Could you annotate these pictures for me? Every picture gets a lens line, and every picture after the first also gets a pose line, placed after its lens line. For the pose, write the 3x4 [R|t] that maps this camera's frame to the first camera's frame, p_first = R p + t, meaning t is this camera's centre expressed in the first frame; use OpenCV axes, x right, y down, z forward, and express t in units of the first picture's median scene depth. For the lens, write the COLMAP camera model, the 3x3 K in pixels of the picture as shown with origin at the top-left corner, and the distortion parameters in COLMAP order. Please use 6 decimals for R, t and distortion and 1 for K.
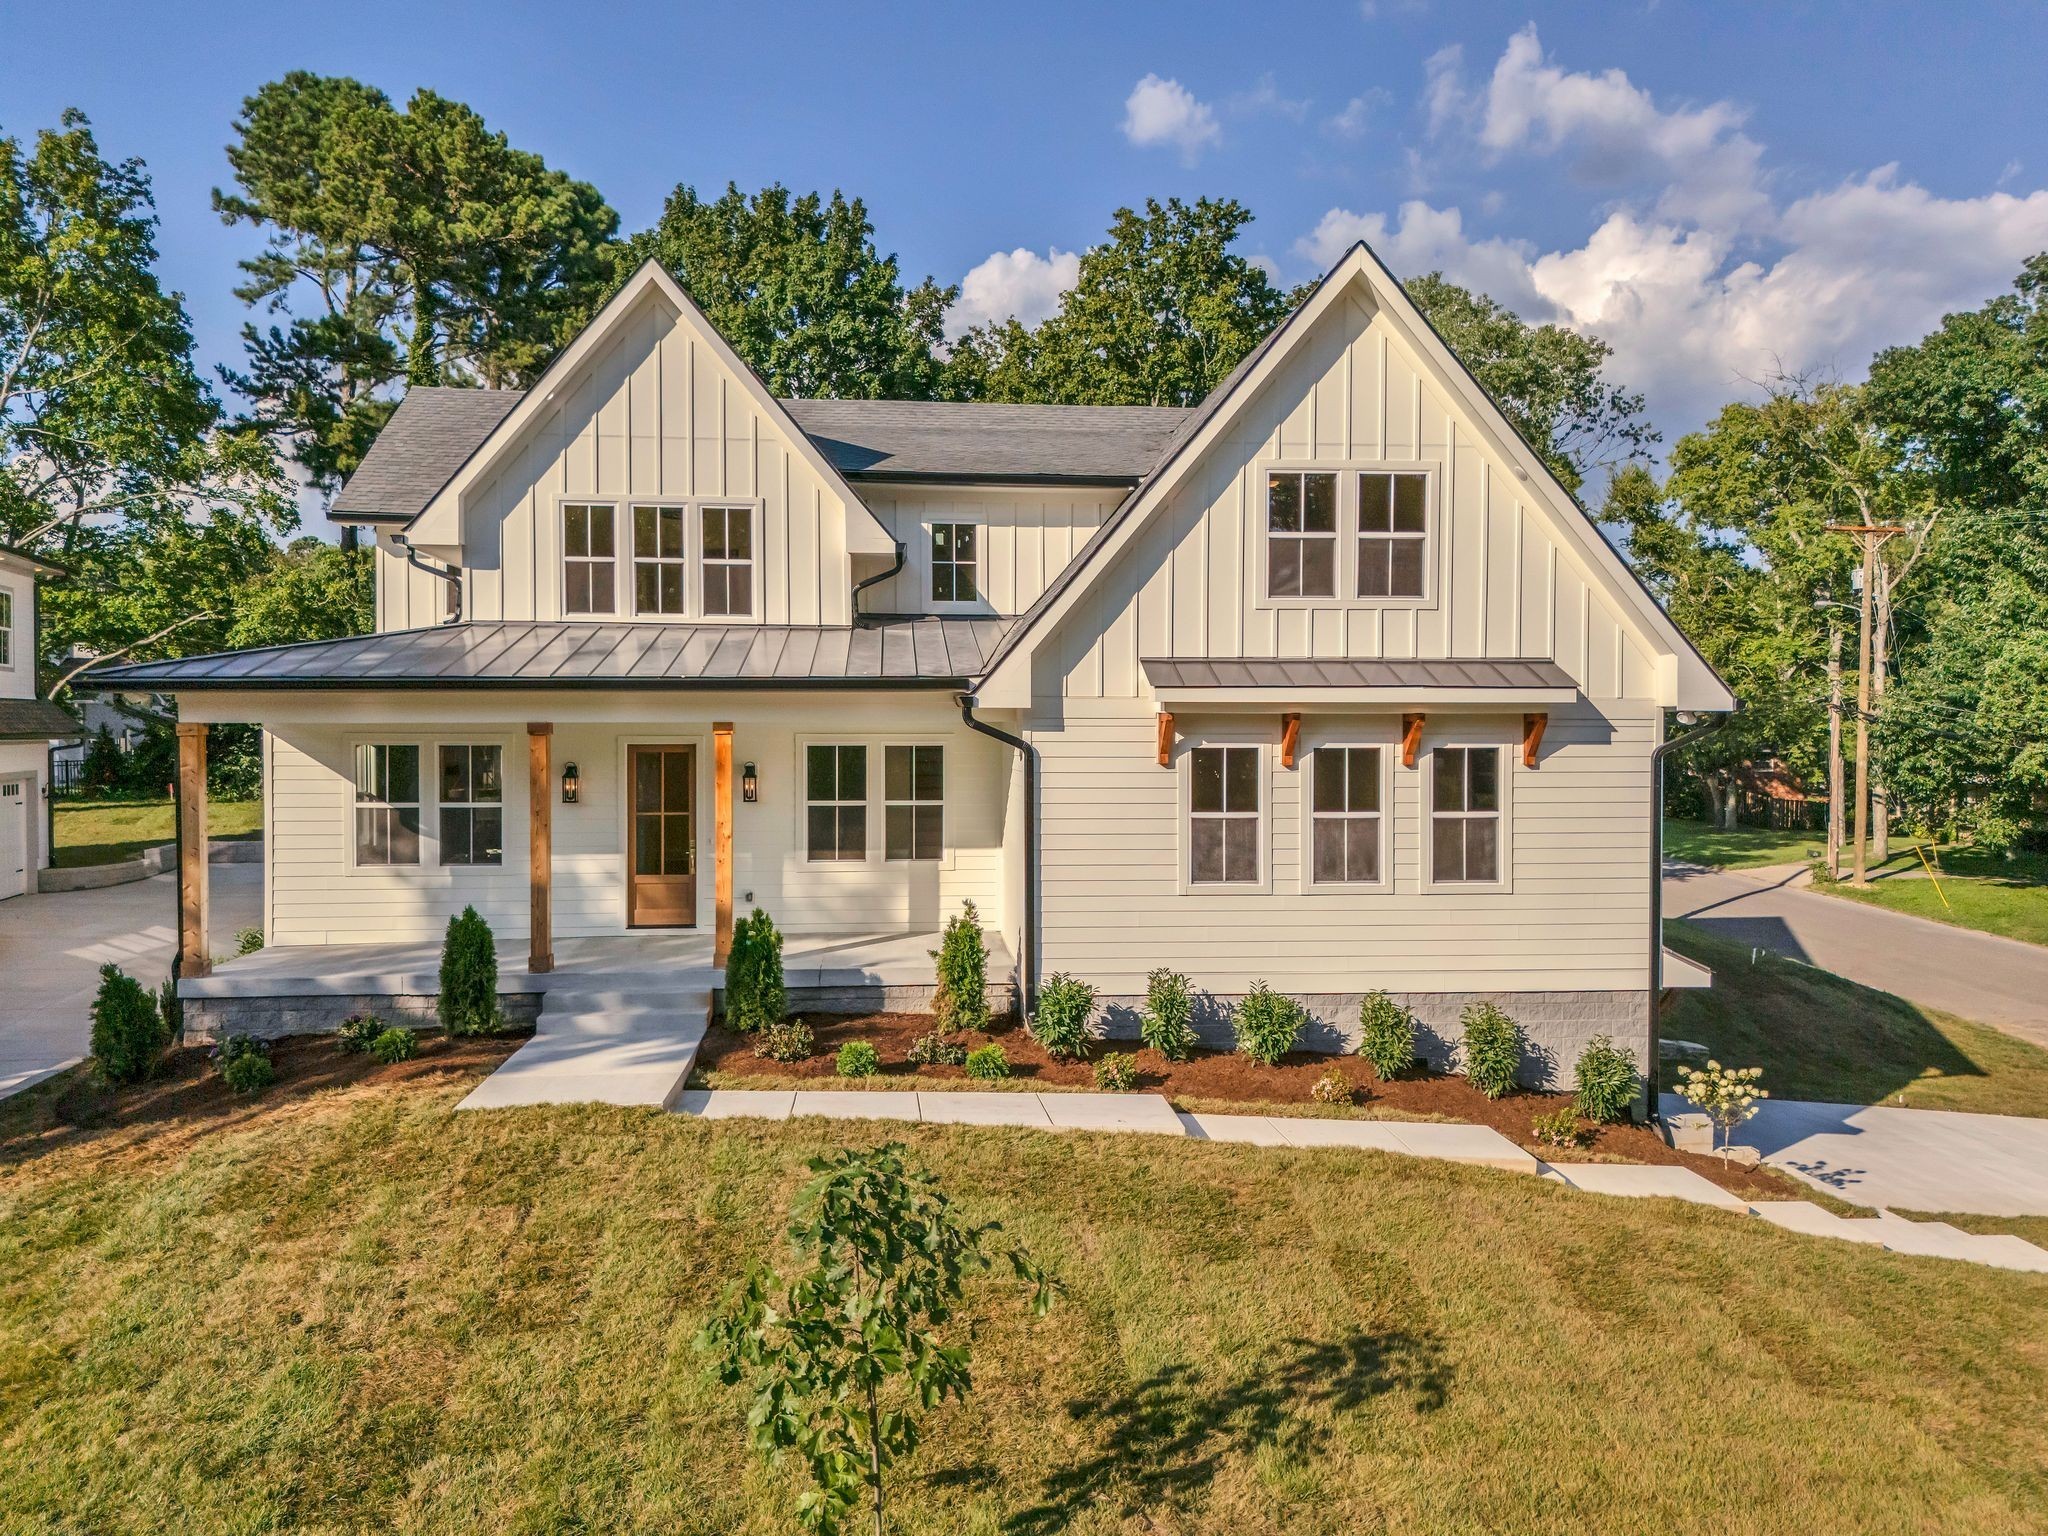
lens RADIAL K [[1574.1, 0, 1024.0], [0, 1574.1, 768.0], [0, 0, 1]] dist [0.073981, -0.005722]
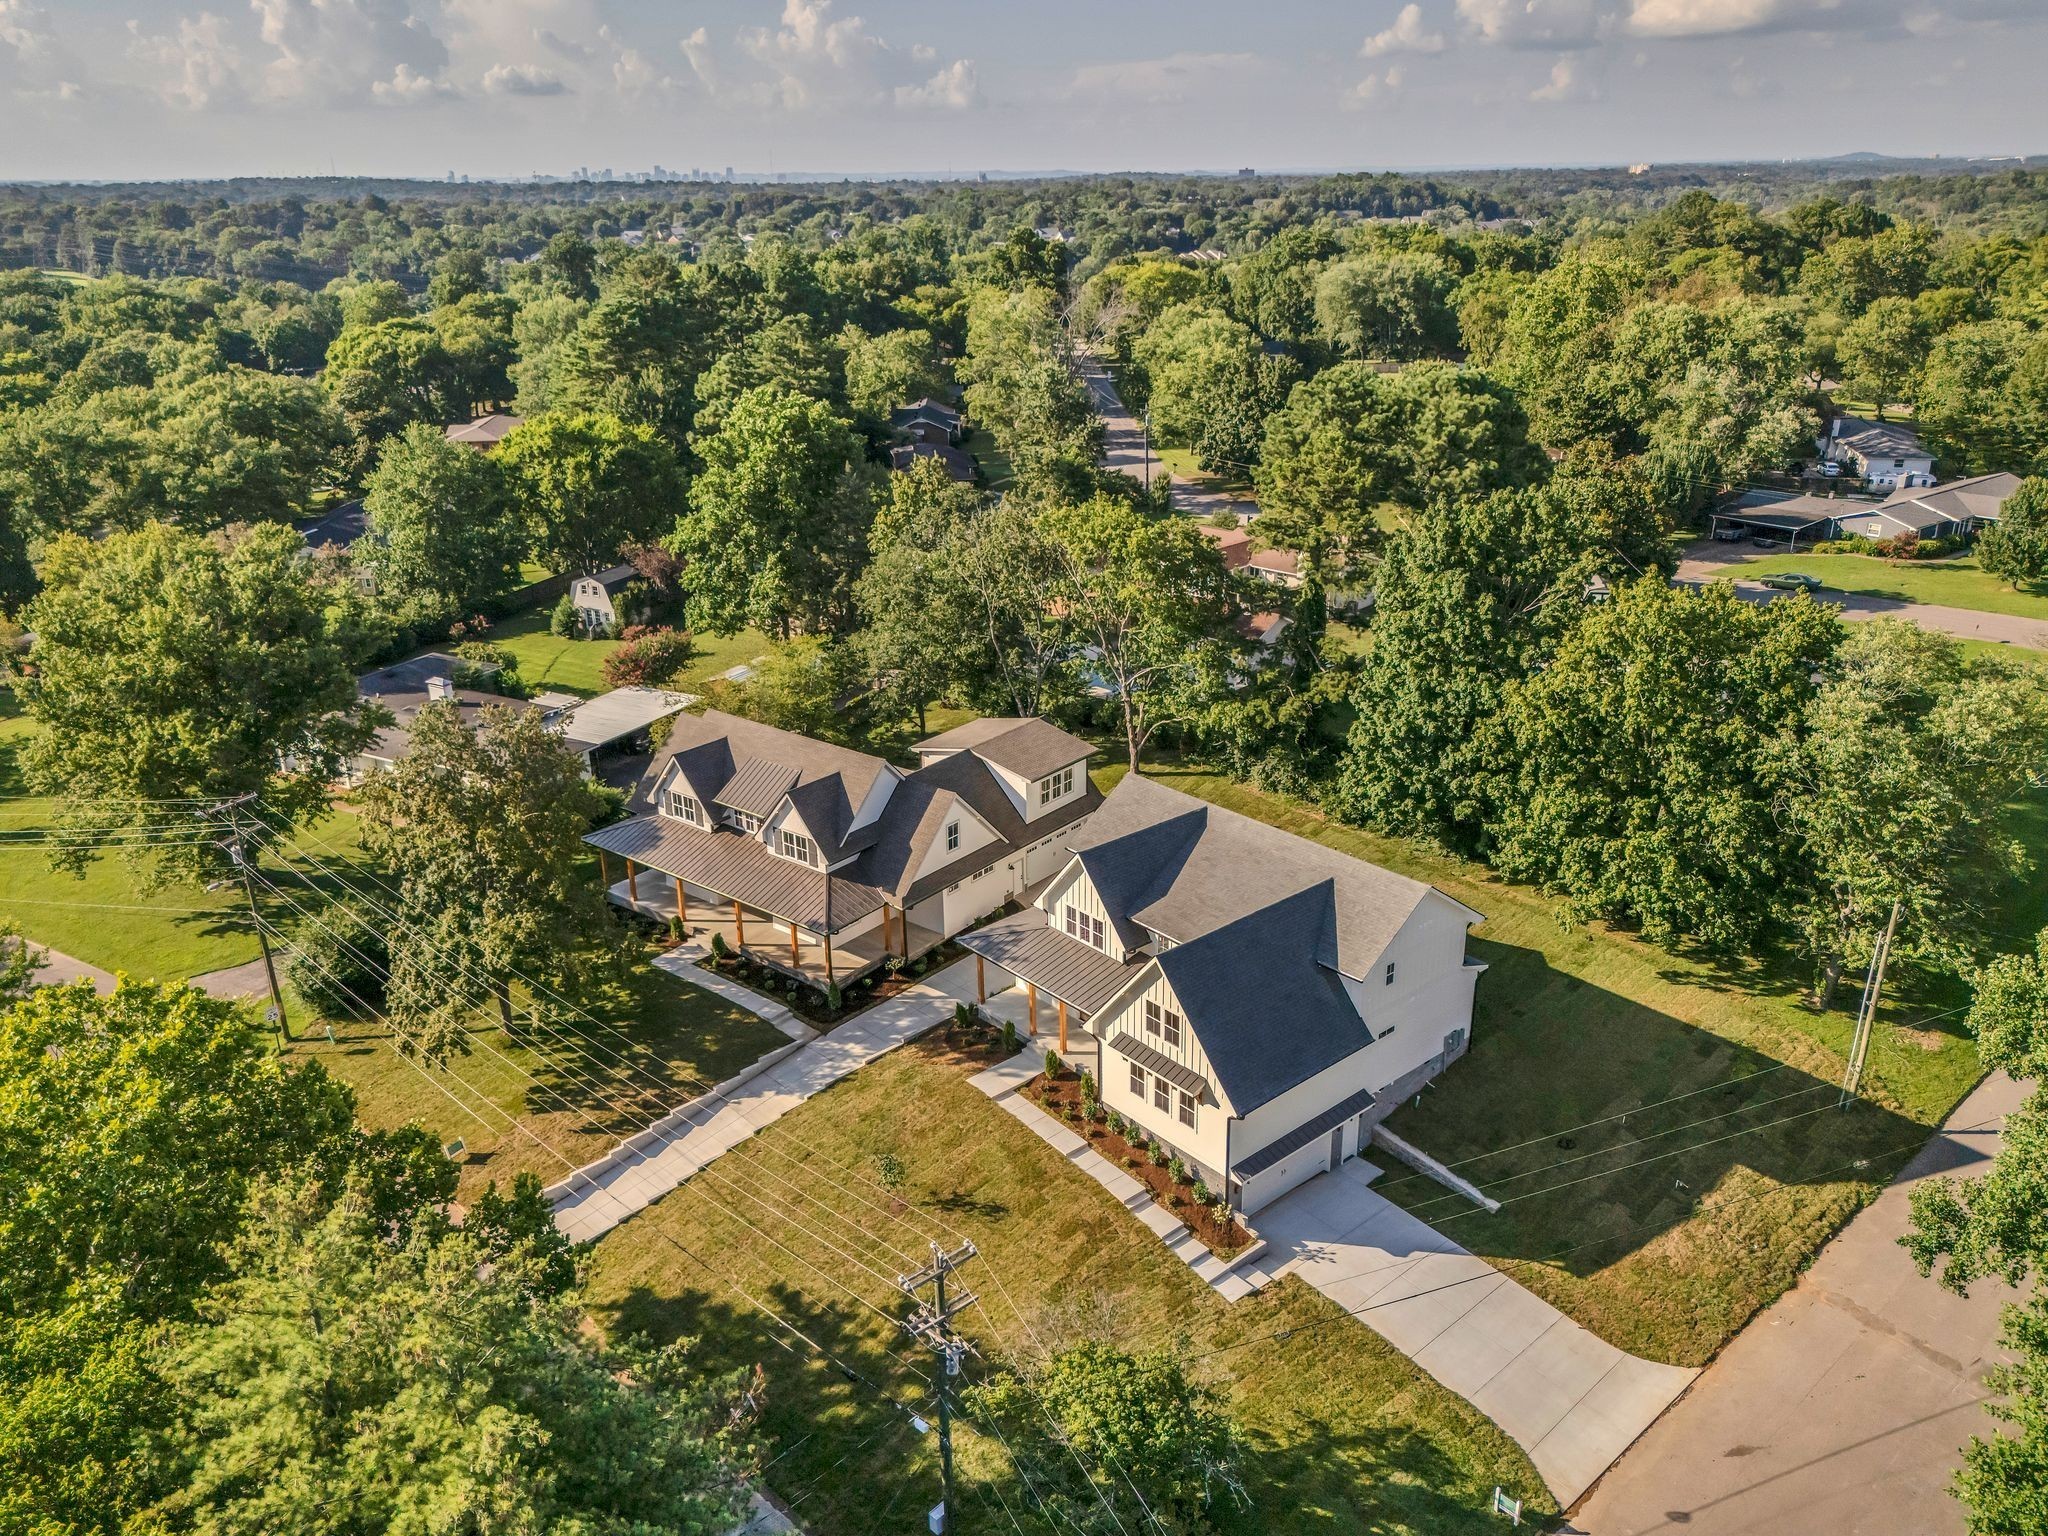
lens RADIAL K [[1574.1, 0, 1024.0], [0, 1574.1, 768.0], [0, 0, 1]] dist [0.073981, -0.005722]
pose [[0.571682, 0.289521, -0.767696, 2.471796], [0.007412, 0.933812, 0.357687, -1.870259], [0.820442, -0.210173, 0.531698, -0.947277]]
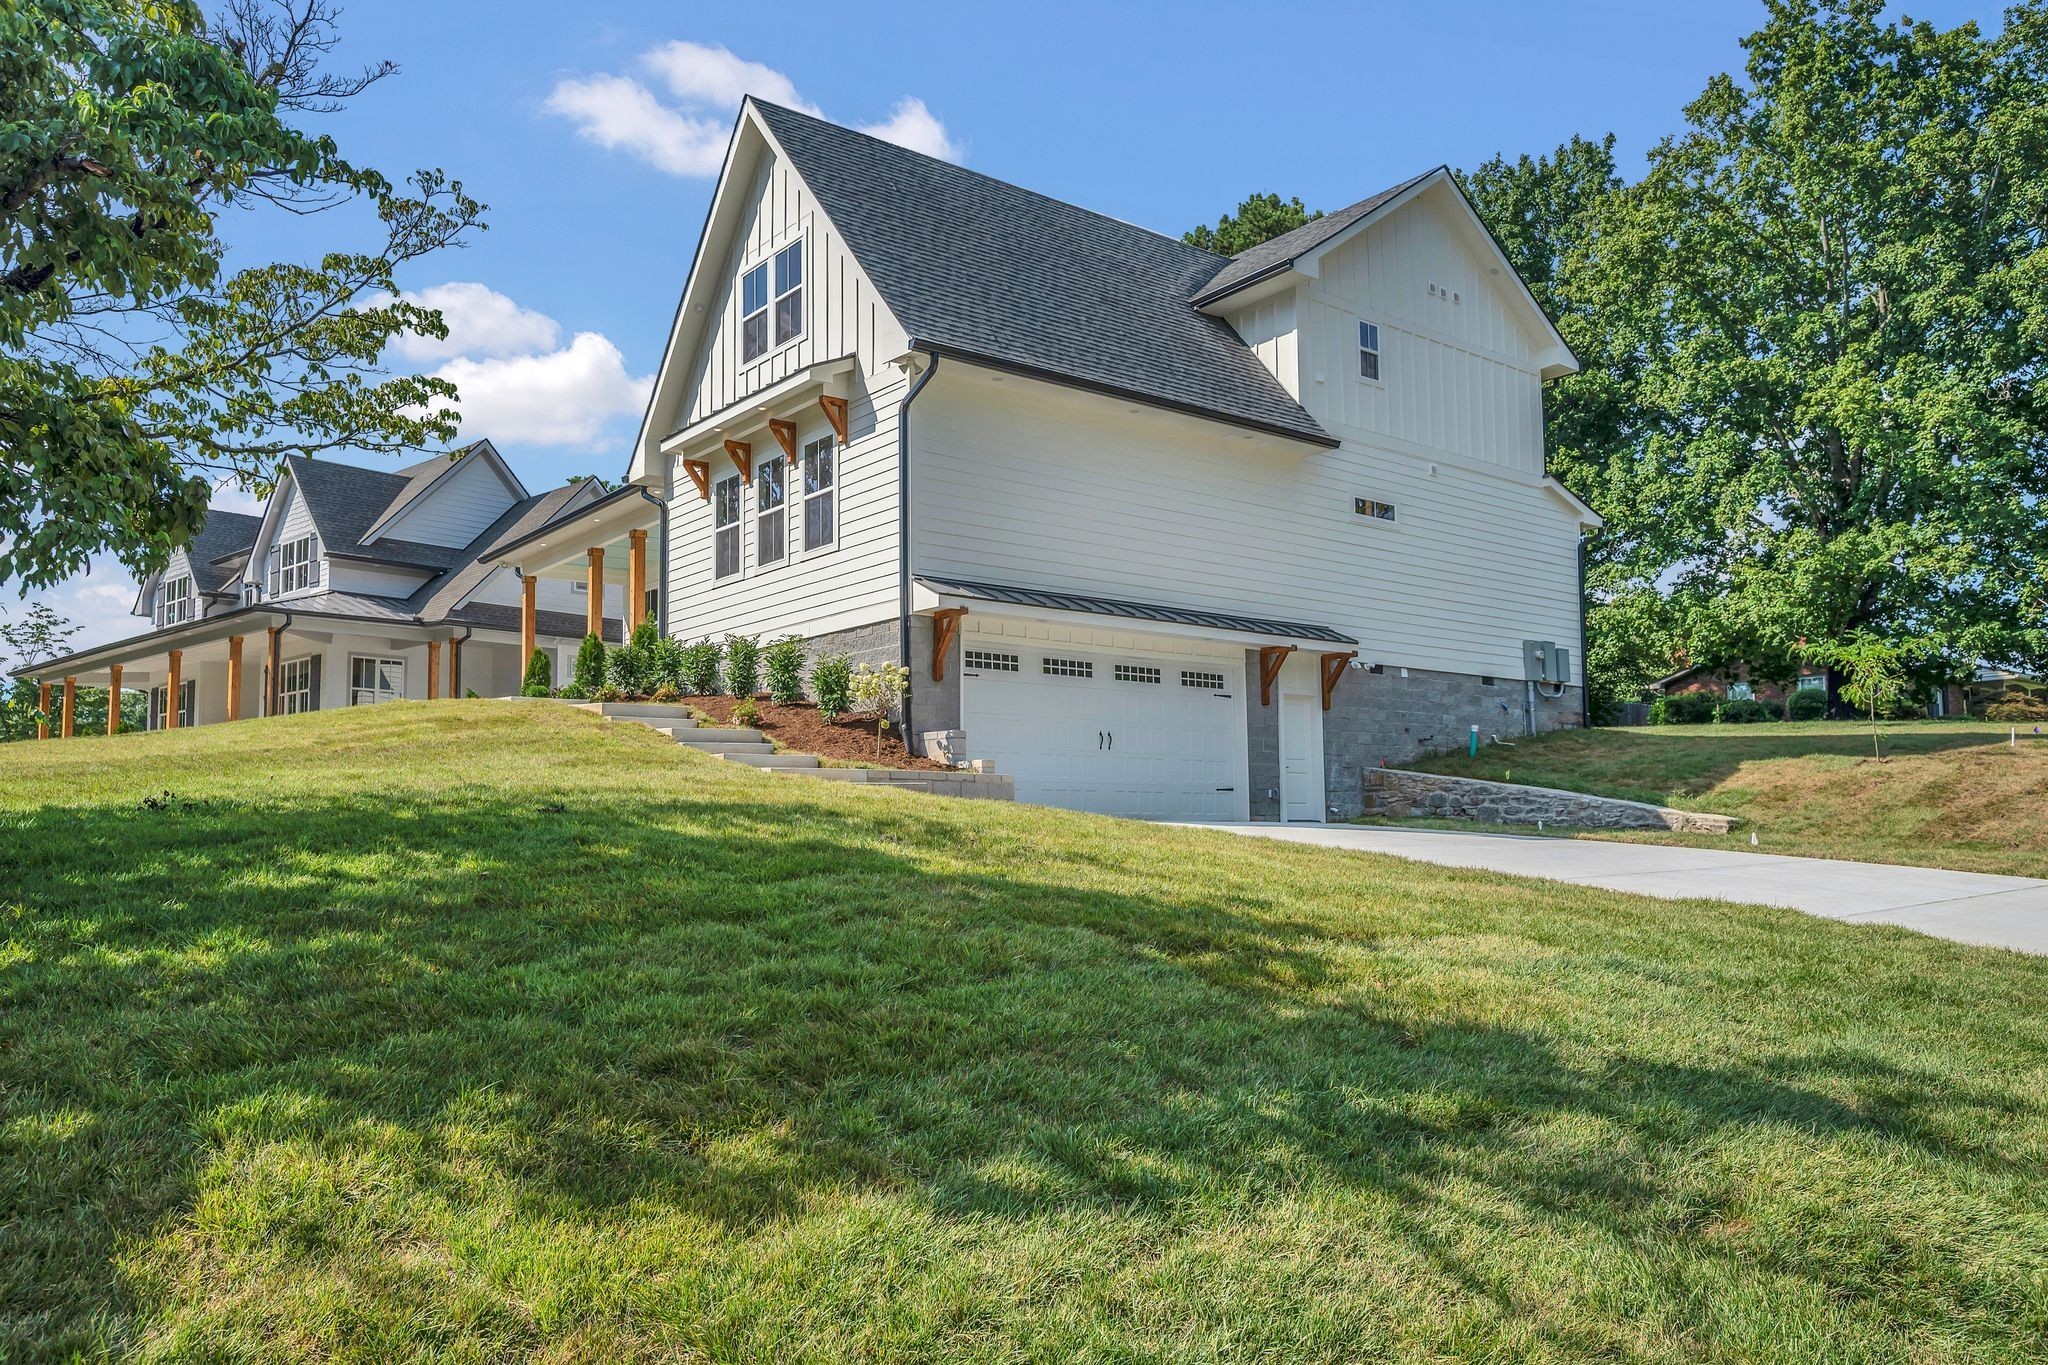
lens RADIAL K [[1459.0, 0, 1024.0], [0, 1459.0, 682.5], [0, 0, 1]] dist [0.002310, -0.000702]
pose [[0.542326, -0.092506, -0.835060, 1.285559], [-0.013526, 0.992830, -0.118767, 0.304720], [0.840059, 0.075705, 0.537186, 0.536181]]
